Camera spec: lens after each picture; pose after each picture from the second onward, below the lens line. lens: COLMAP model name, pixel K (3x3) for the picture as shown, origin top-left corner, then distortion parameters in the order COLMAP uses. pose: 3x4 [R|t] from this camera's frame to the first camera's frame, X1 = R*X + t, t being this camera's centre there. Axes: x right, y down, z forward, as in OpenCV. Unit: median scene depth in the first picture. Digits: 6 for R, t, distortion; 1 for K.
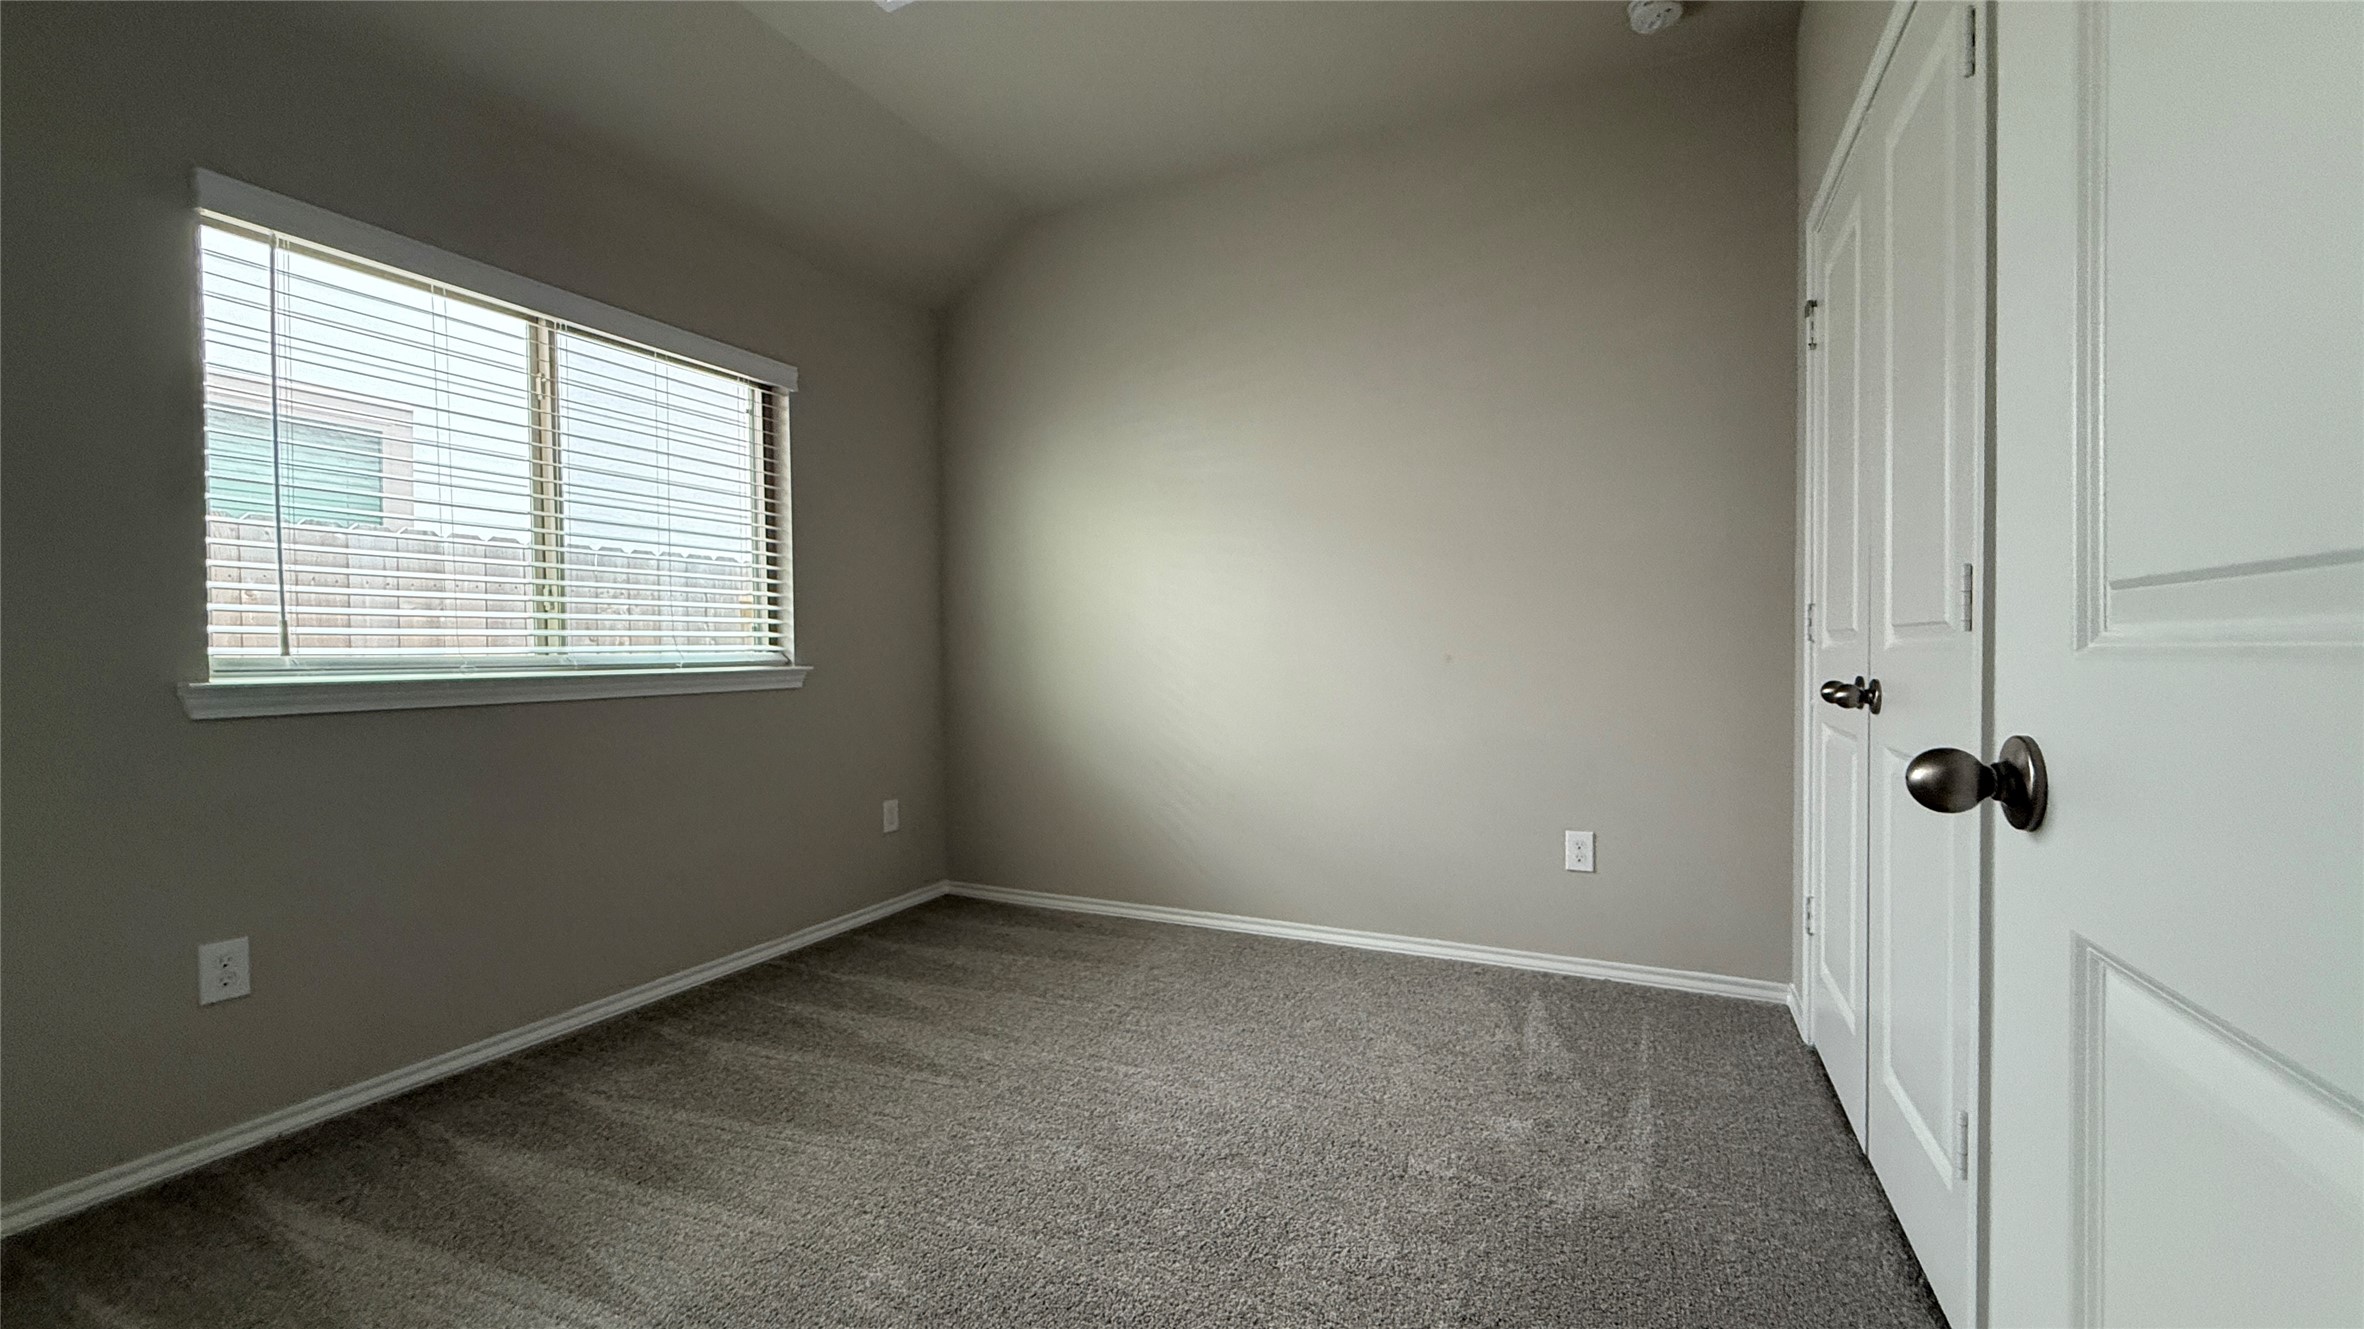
lens RADIAL K [[942.7, 0, 1182.0], [0, 942.7, 664.5], [0, 0, 1]] dist [0.000563, 0.000114]
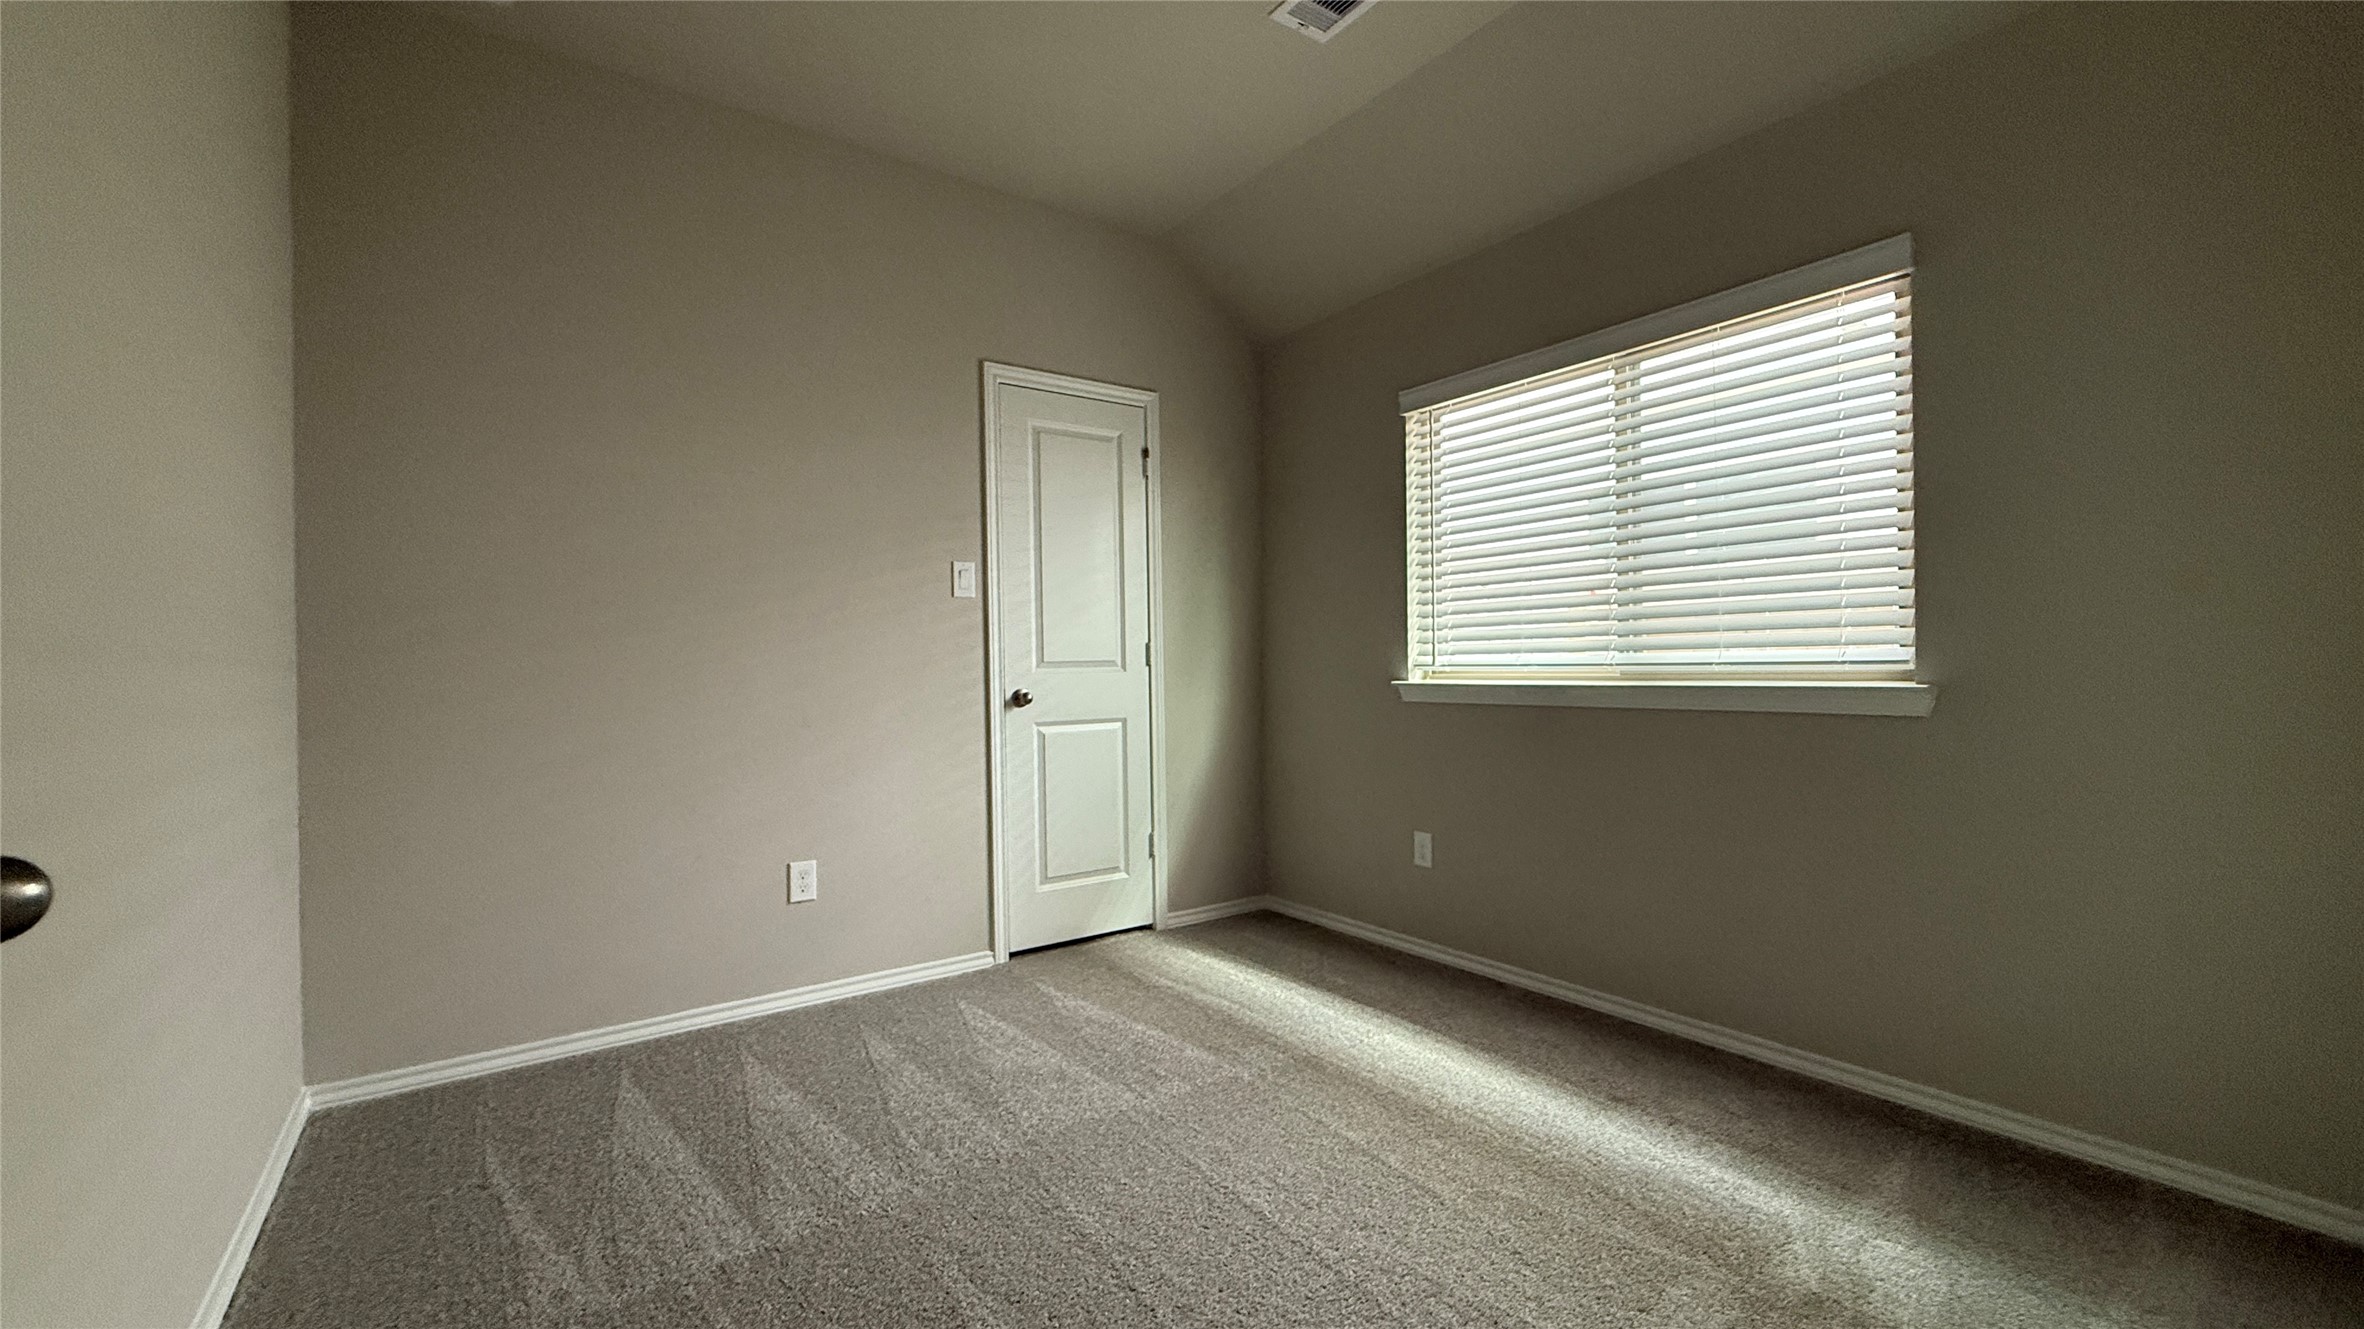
lens RADIAL K [[942.7, 0, 1182.0], [0, 942.7, 664.5], [0, 0, 1]] dist [0.000563, 0.000114]
pose [[-0.475547, 0.013767, -0.879582, 0.644018], [0.003512, 0.999899, 0.013752, -0.032726], [0.879683, 0.003450, -0.475548, 1.329649]]
